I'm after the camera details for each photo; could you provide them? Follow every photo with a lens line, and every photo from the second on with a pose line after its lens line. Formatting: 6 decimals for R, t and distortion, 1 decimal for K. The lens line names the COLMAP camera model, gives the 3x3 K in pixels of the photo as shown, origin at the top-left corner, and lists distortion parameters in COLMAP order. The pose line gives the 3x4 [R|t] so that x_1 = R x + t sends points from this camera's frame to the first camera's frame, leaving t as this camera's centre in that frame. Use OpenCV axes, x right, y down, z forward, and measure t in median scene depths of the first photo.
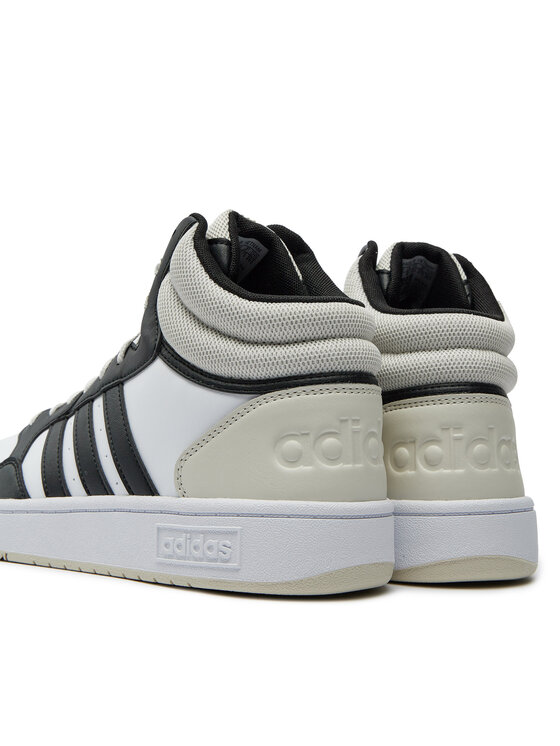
lens RADIAL K [[957.9, 0, 285.8], [0, 957.9, 375.1], [0, 0, 1]] dist [-0.052726, 0.000000]
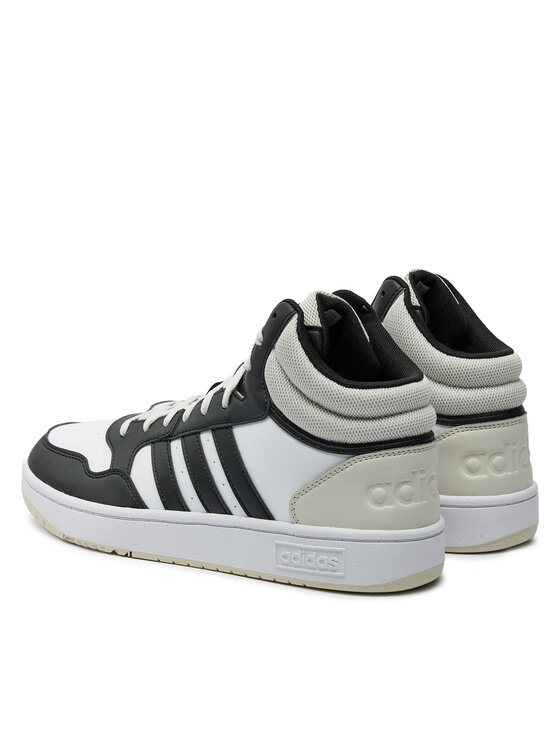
lens RADIAL K [[2043.8, 0, 279.0], [0, 2043.8, 372.9], [0, 0, 1]] dist [-0.116308, 0.000000]
pose [[0.989496, -0.036866, 0.139784, -0.538044], [-0.002365, 0.962679, 0.270635, -0.883912], [-0.144544, -0.268123, 0.952480, -1.758075]]
